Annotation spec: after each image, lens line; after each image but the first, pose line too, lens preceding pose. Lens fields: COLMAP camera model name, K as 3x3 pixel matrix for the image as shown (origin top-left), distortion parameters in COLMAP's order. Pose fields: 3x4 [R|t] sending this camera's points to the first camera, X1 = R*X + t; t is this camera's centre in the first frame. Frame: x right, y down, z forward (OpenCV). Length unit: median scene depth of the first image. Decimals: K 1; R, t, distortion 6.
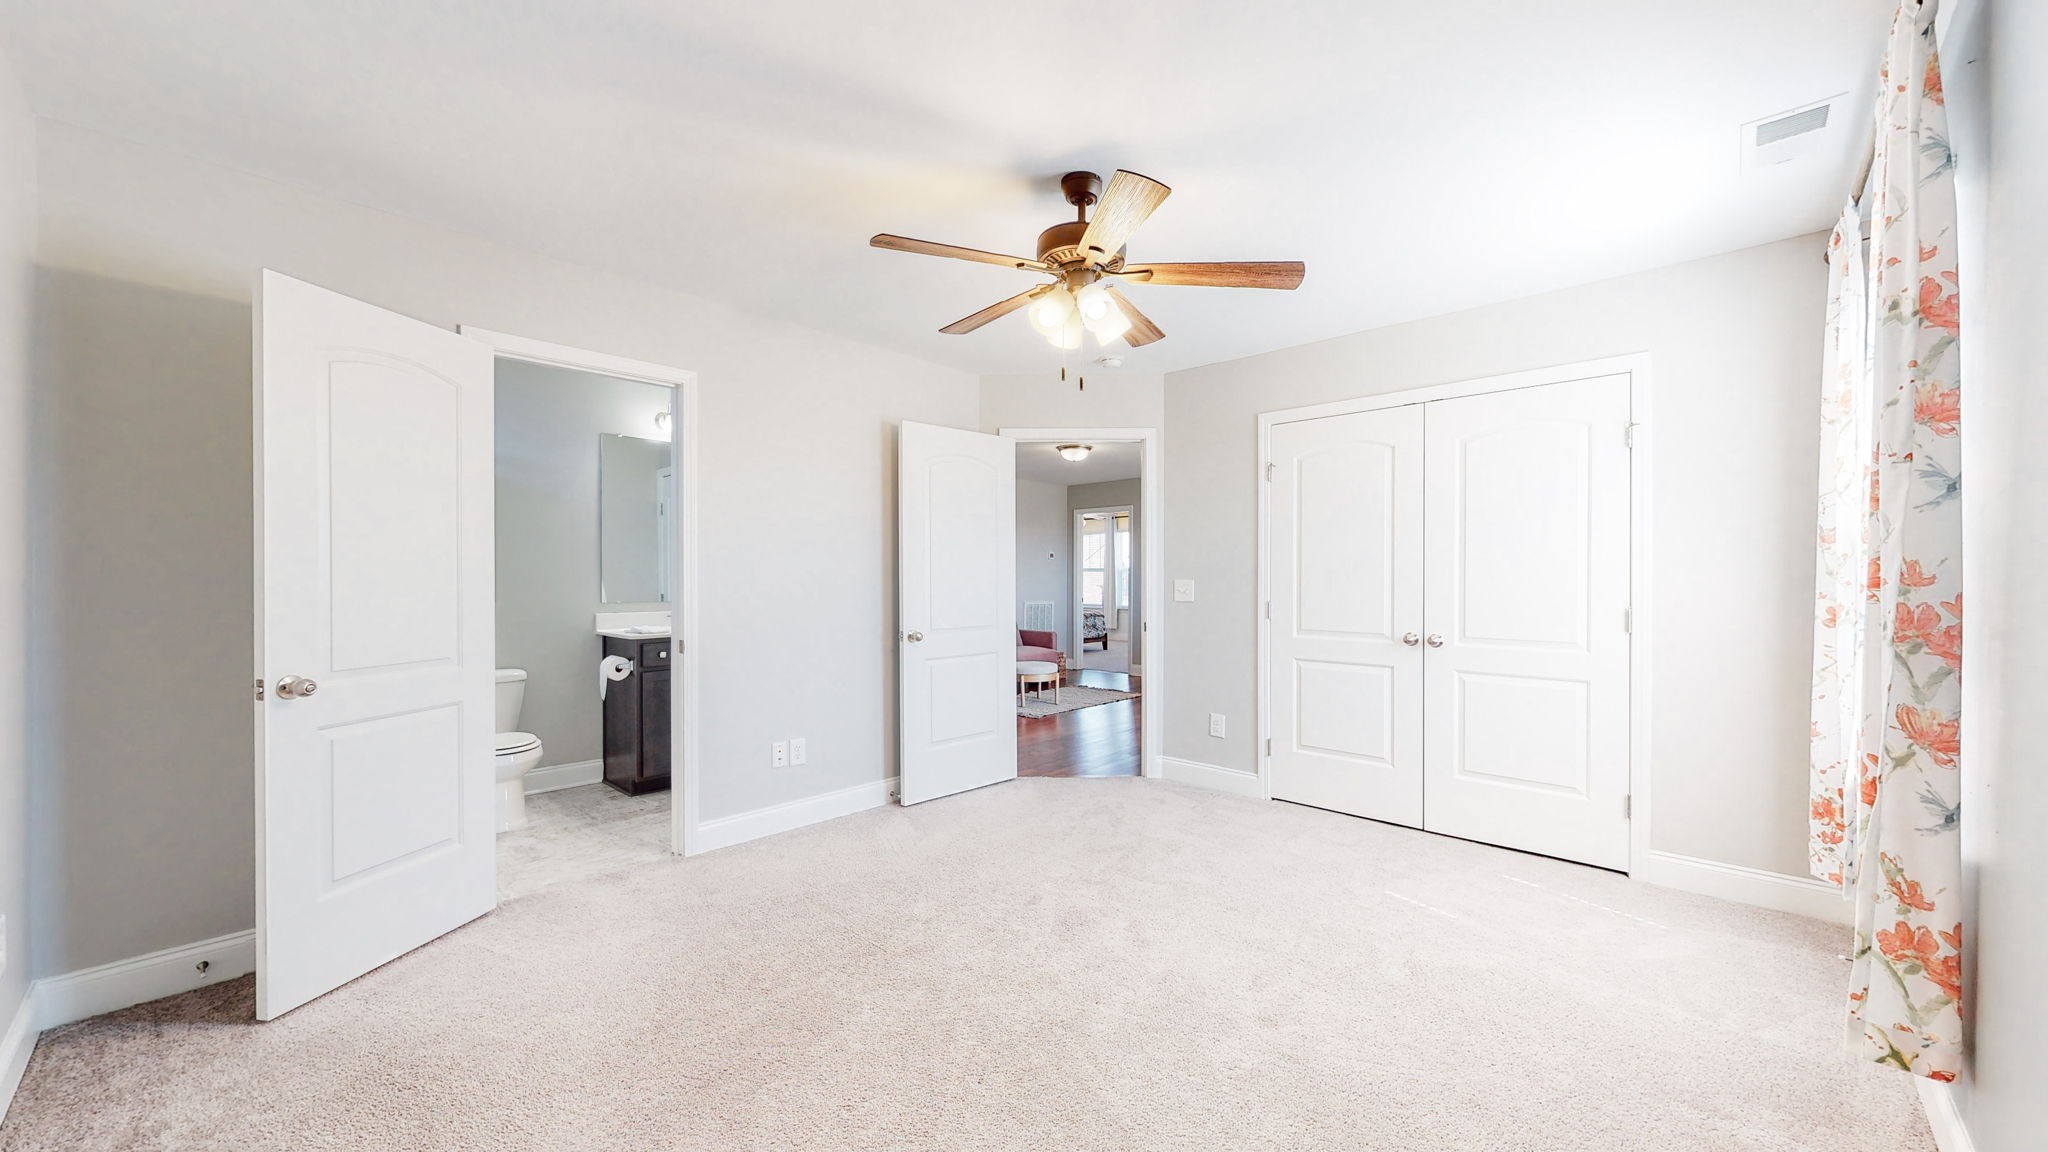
lens RADIAL K [[749.5, 0, 1022.7], [0, 749.5, 576.7], [0, 0, 1]] dist [0.003770, -0.001598]
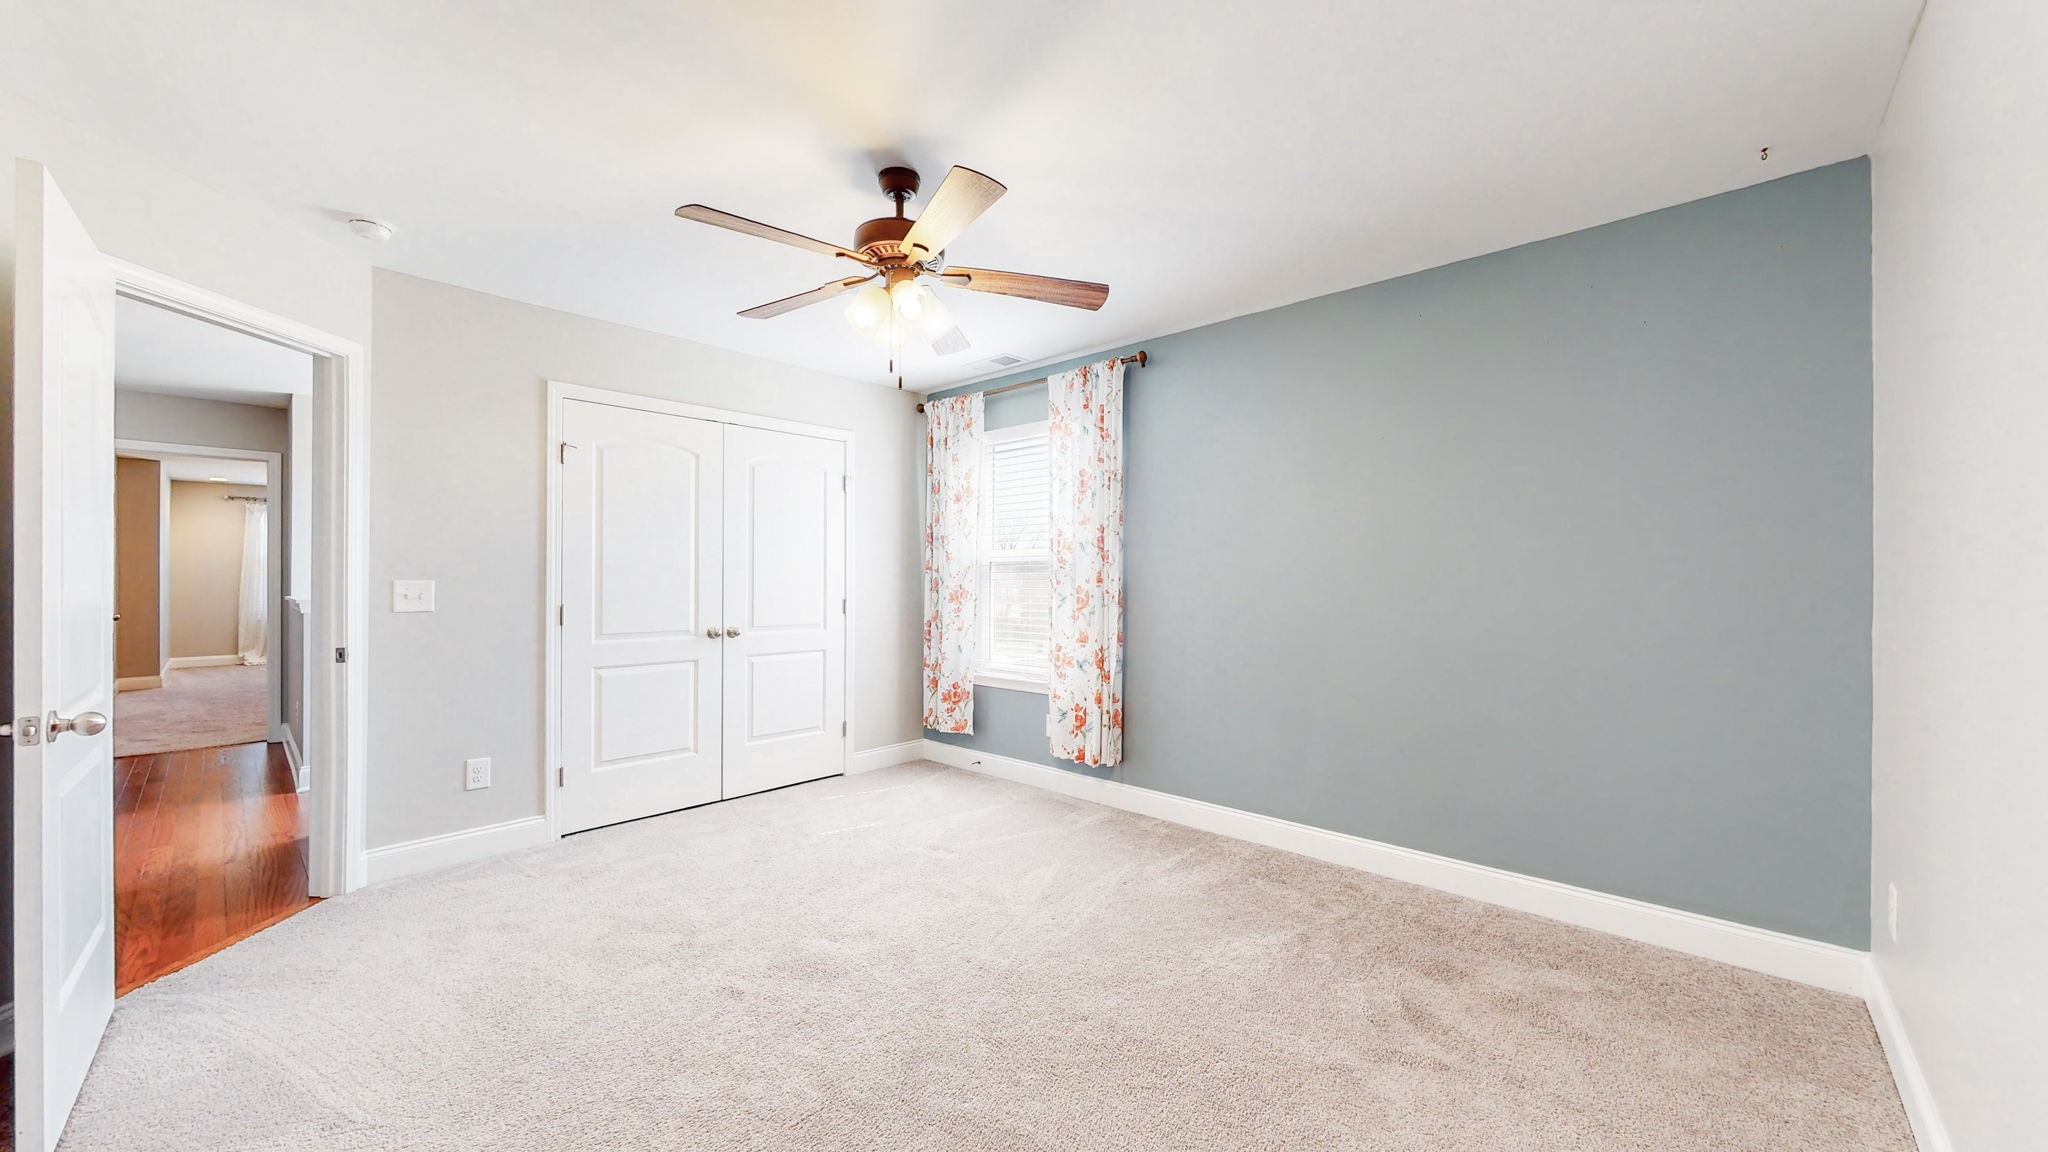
lens RADIAL K [[749.5, 0, 1024.5], [0, 749.5, 579.6], [0, 0, 1]] dist [0.003770, -0.001598]
pose [[-0.005117, -0.003478, 0.999981, -0.576552], [-0.004447, 0.999984, 0.003455, -0.001224], [-0.999977, -0.004429, -0.005132, 0.529171]]
